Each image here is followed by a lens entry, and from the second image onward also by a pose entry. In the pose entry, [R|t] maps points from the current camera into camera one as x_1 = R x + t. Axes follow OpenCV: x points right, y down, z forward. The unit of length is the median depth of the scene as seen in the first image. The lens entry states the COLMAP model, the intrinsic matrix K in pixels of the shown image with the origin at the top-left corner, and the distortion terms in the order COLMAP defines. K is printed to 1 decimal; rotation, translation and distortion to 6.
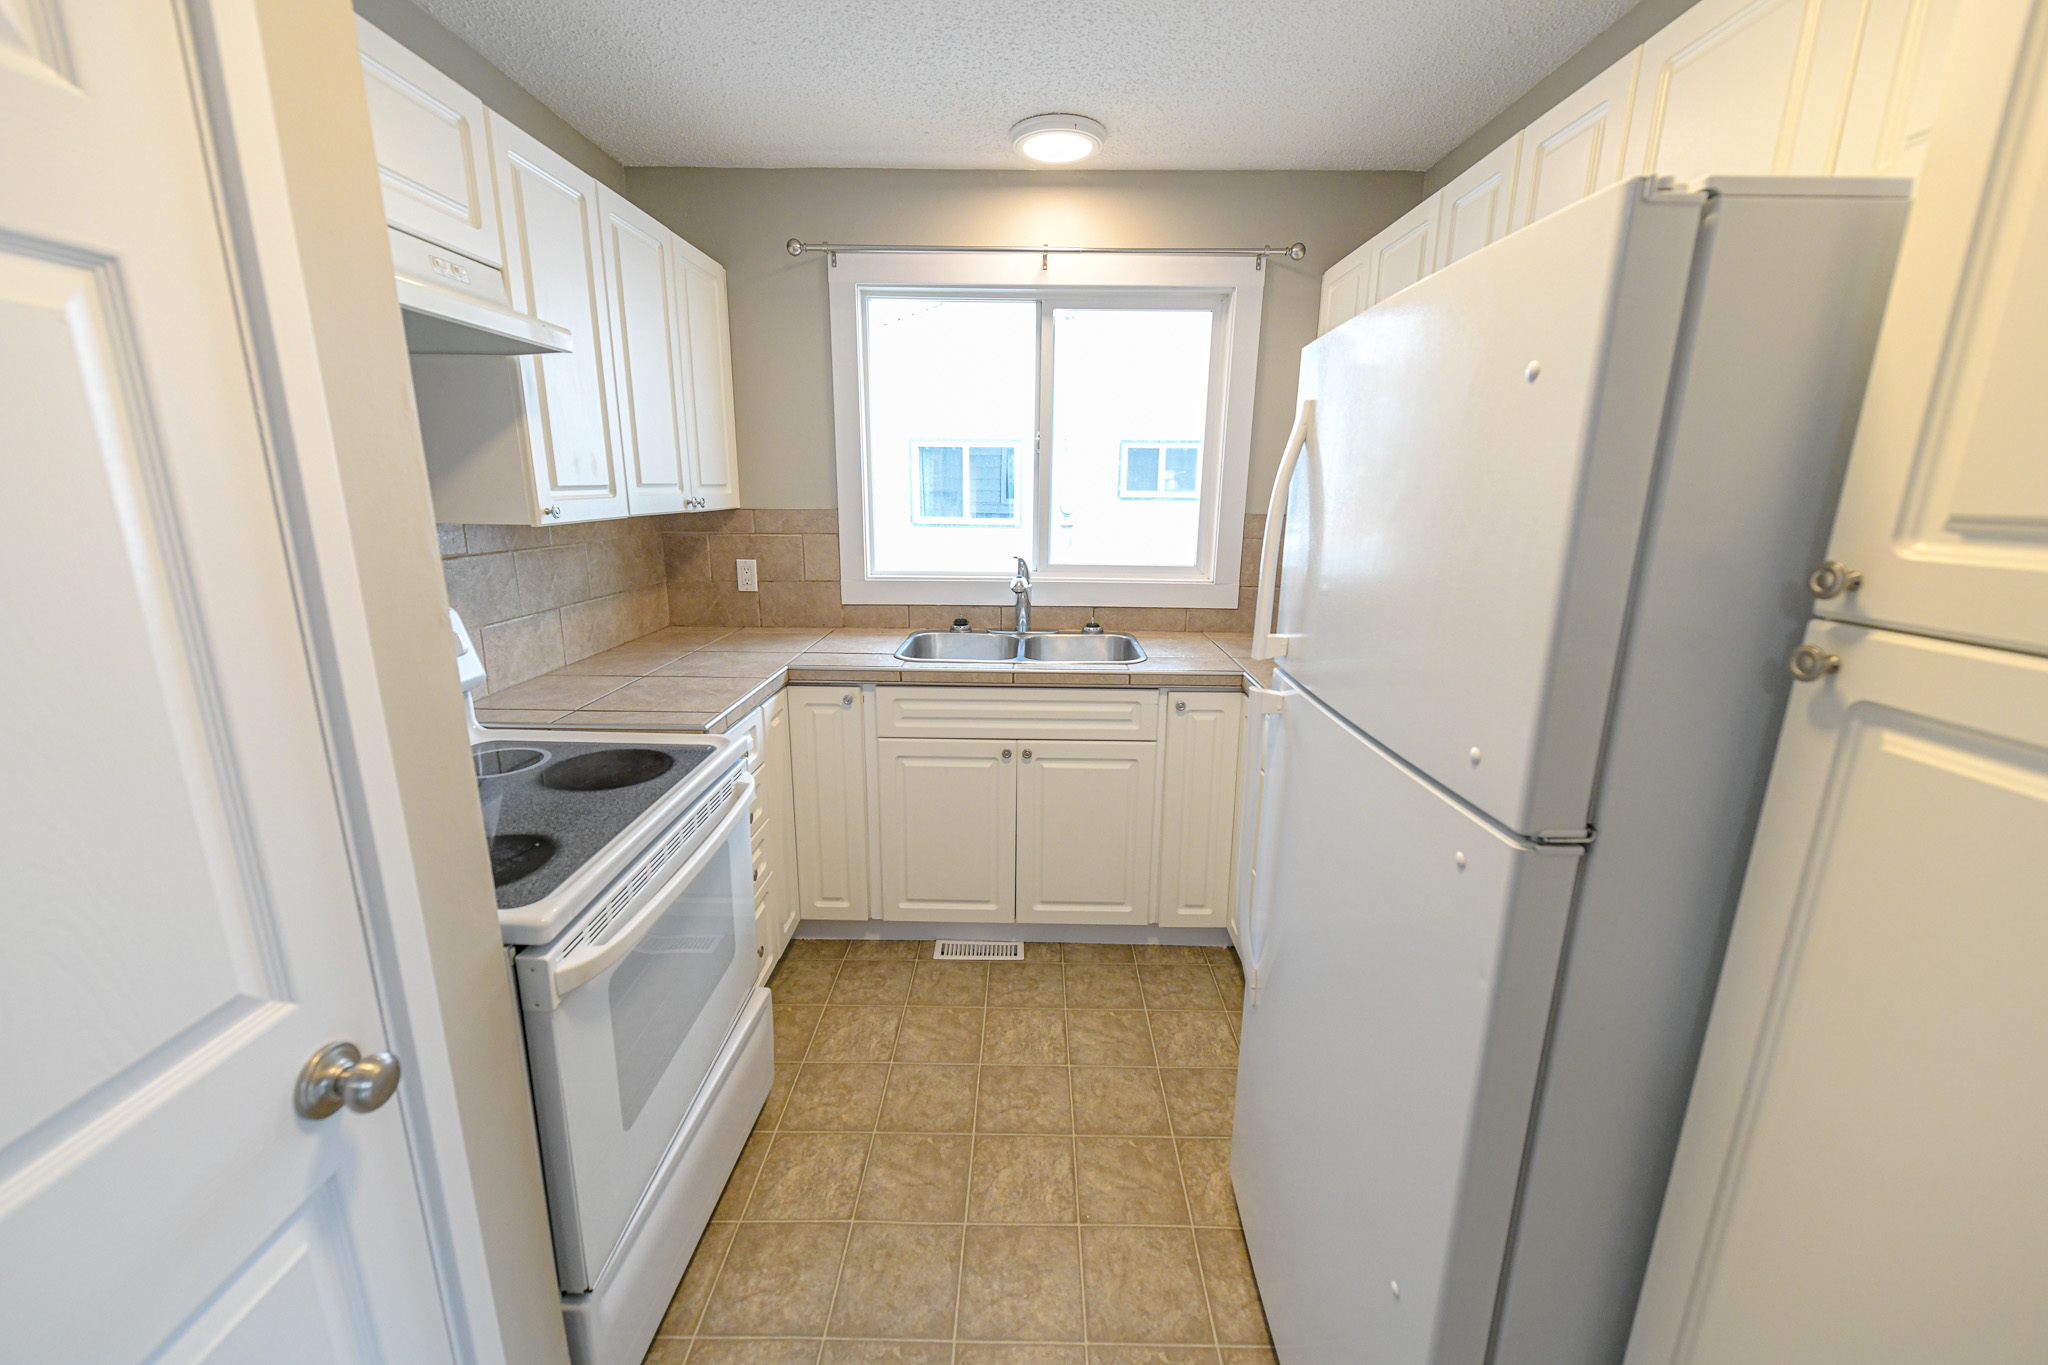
lens RADIAL K [[795.4, 0, 1018.1], [0, 795.4, 681.9], [0, 0, 1]] dist [0.000291, -0.000543]
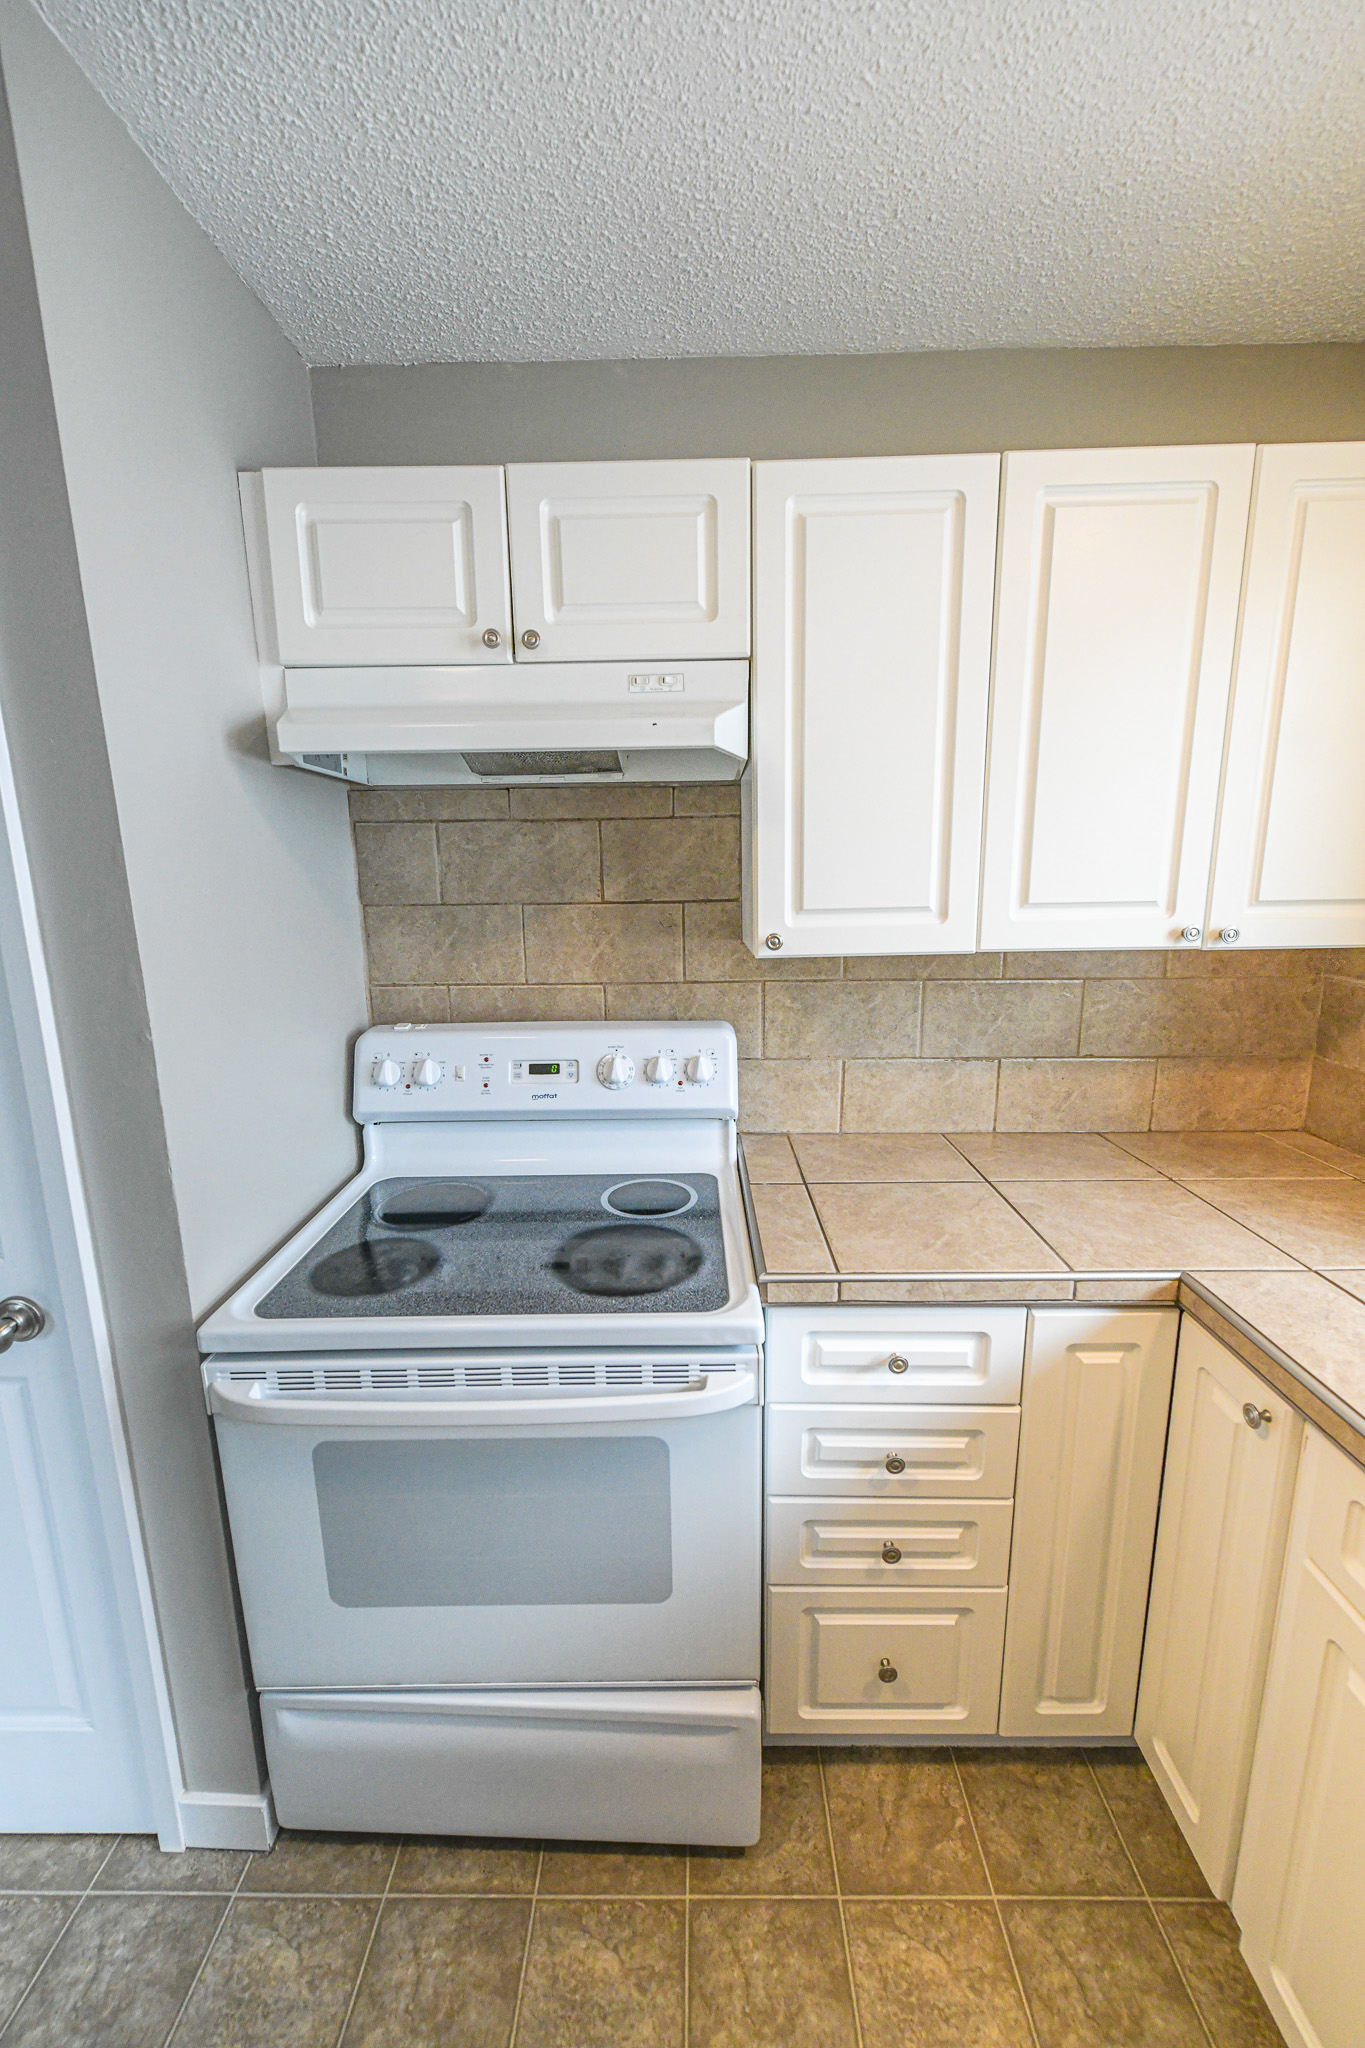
lens RADIAL K [[795.4, 0, 685.1], [0, 795.4, 1029.4], [0, 0, 1]] dist [0.000291, -0.000543]
pose [[0.003845, 0.182673, -0.983166, 0.174503], [-0.226378, 0.957808, 0.177076, -0.194460], [0.974032, 0.221886, 0.045036, 0.693876]]
